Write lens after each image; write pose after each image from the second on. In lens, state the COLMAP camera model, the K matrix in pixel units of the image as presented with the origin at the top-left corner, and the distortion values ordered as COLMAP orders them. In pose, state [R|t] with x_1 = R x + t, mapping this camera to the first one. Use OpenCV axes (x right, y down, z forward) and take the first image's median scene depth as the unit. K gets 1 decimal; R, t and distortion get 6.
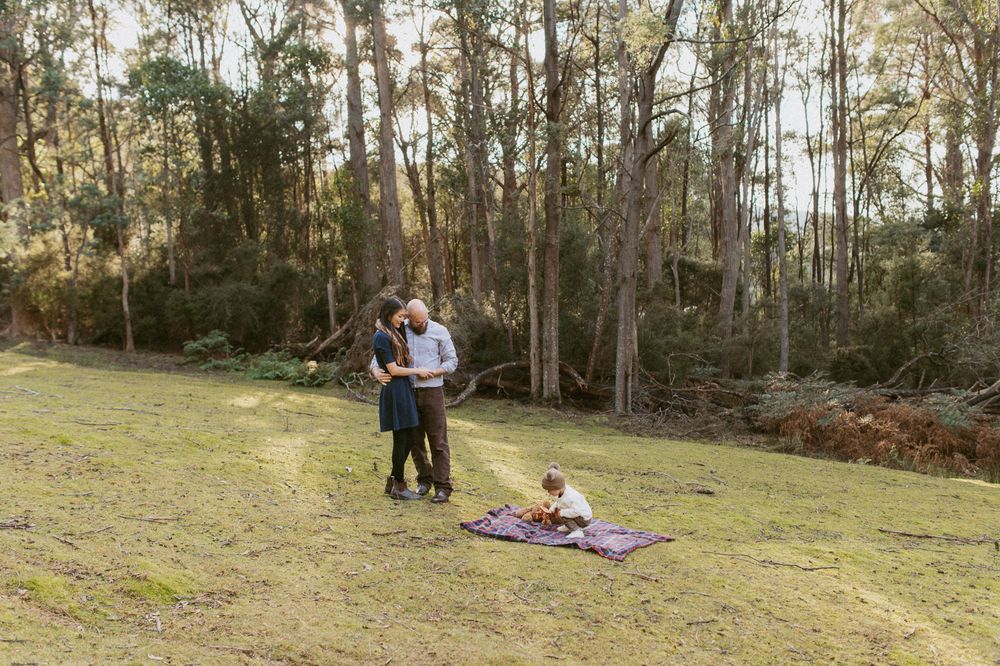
lens RADIAL K [[935.5, 0, 500.0], [0, 935.5, 333.0], [0, 0, 1]] dist [-0.003379, 0.009215]
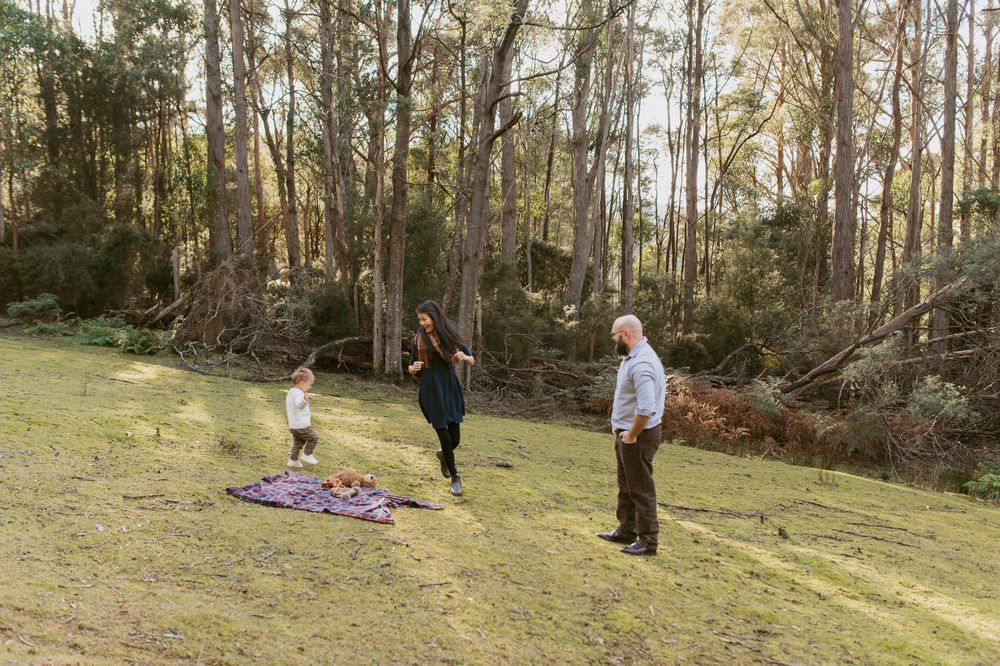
lens RADIAL K [[935.5, 0, 500.0], [0, 935.5, 333.0], [0, 0, 1]] dist [-0.003379, 0.009215]
pose [[0.990153, 0.037325, 0.134921, 0.031318], [-0.040048, 0.999044, 0.017528, 0.003608], [-0.134138, -0.022759, 0.990701, -0.001948]]
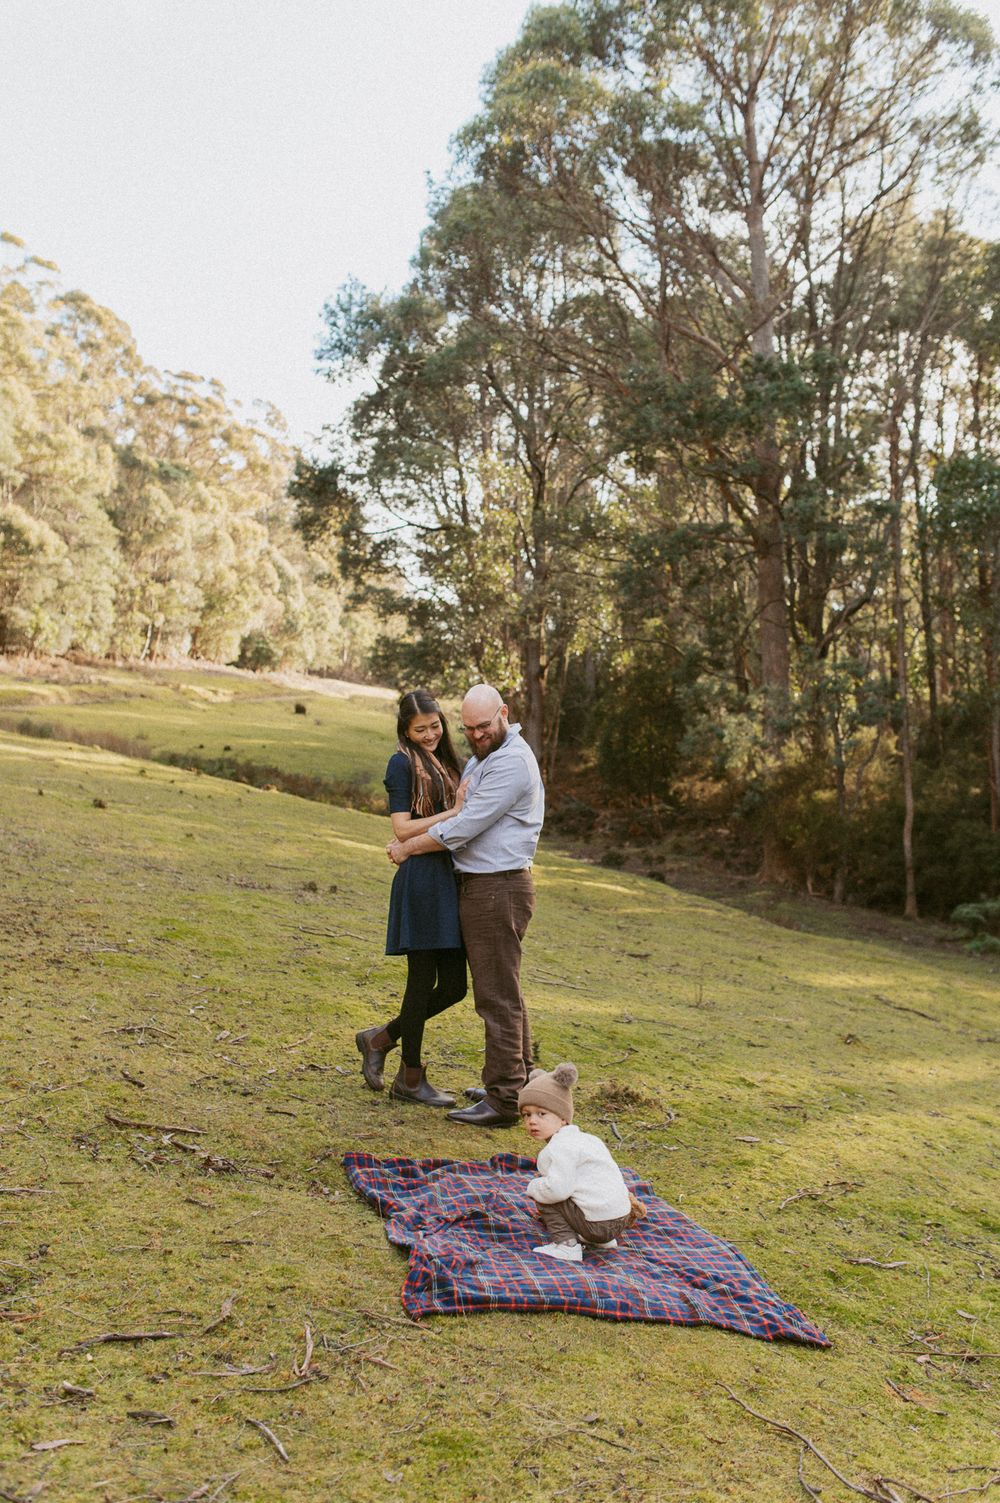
lens RADIAL K [[1406.1, 0, 500.0], [0, 1406.1, 751.5], [0, 0, 1]] dist [-0.003379, 0.009215]
pose [[0.685272, -0.003781, -0.728277, 0.147806], [-0.086946, 0.992410, -0.086964, 0.018784], [0.723079, 0.122915, 0.679742, 0.169096]]
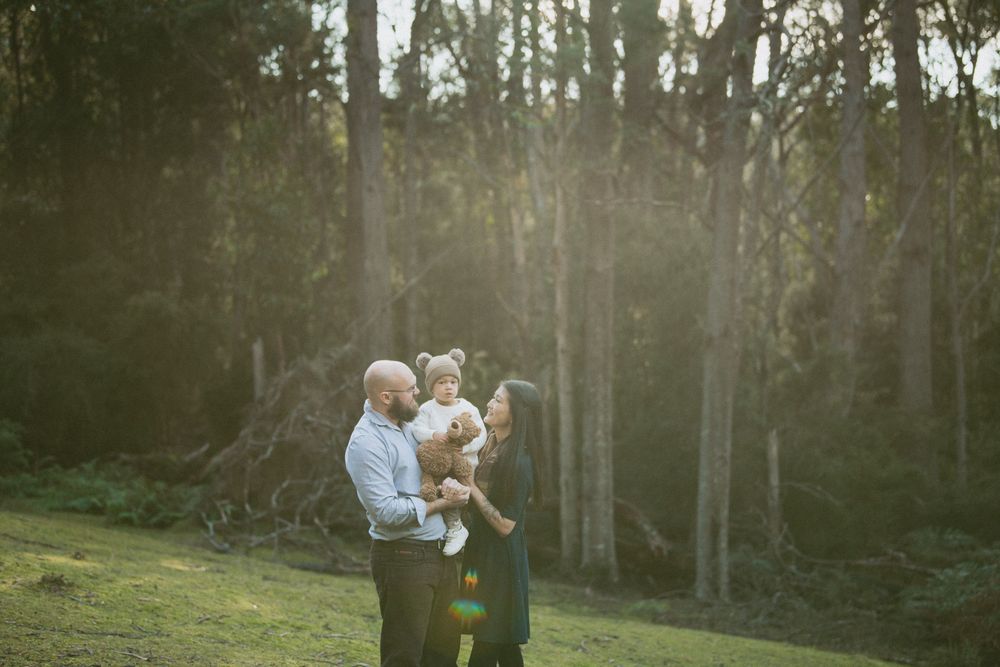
lens RADIAL K [[2250.9, 0, 500.0], [0, 2250.9, 333.5], [0, 0, 1]] dist [0.171690, 0.170090]
pose [[0.986269, 0.031489, -0.162120, 0.197676], [-0.043198, 0.996666, -0.069216, 0.028098], [0.159400, 0.075269, 0.984340, -0.233869]]
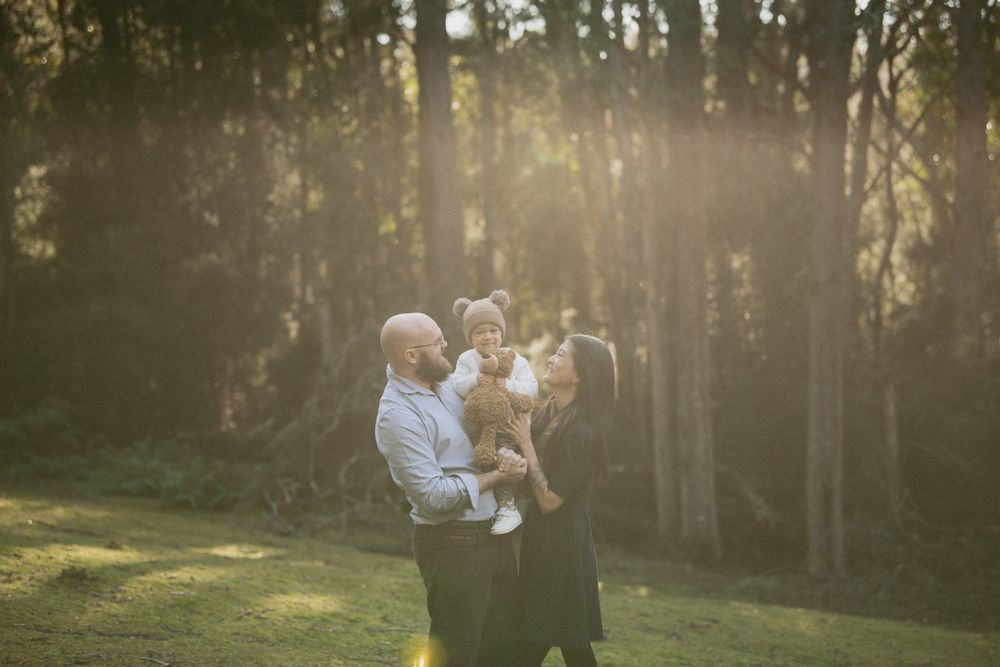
lens RADIAL K [[2412.1, 0, 500.0], [0, 2412.1, 333.5], [0, 0, 1]] dist [0.272423, -0.211012]
pose [[0.979831, 0.005486, -0.199751, 0.197494], [-0.016018, 0.998563, -0.051149, 0.027865], [0.199183, 0.053317, 0.978511, -0.204873]]
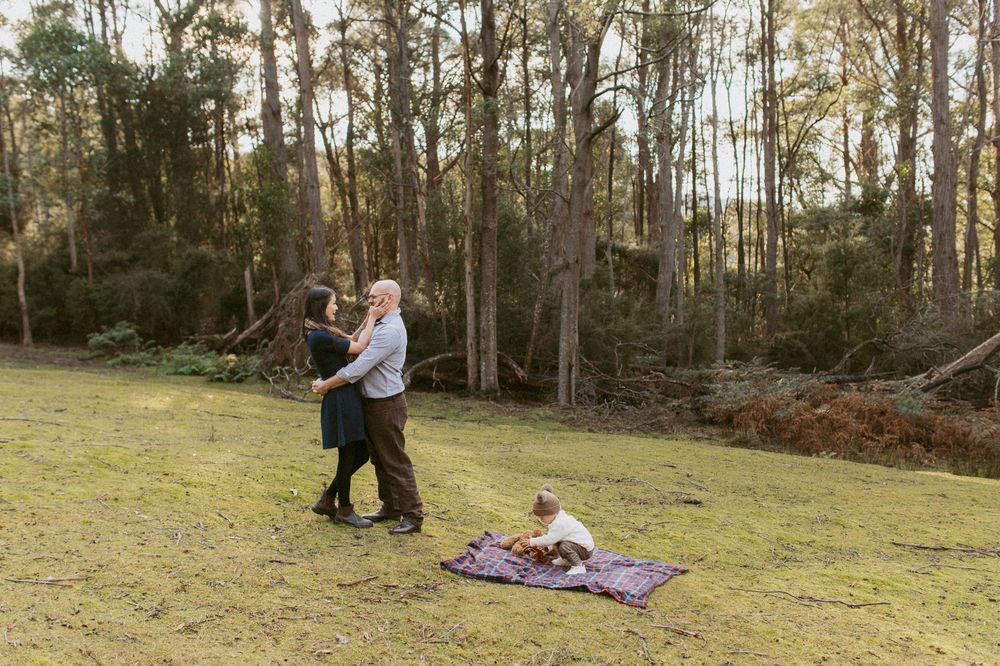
lens RADIAL K [[935.5, 0, 500.0], [0, 935.5, 333.0], [0, 0, 1]] dist [-0.003379, 0.009215]
pose [[0.995940, -0.010433, 0.089415, -0.018743], [0.009087, 0.999839, 0.015450, -0.003398], [-0.089562, -0.014575, 0.995875, 0.053326]]
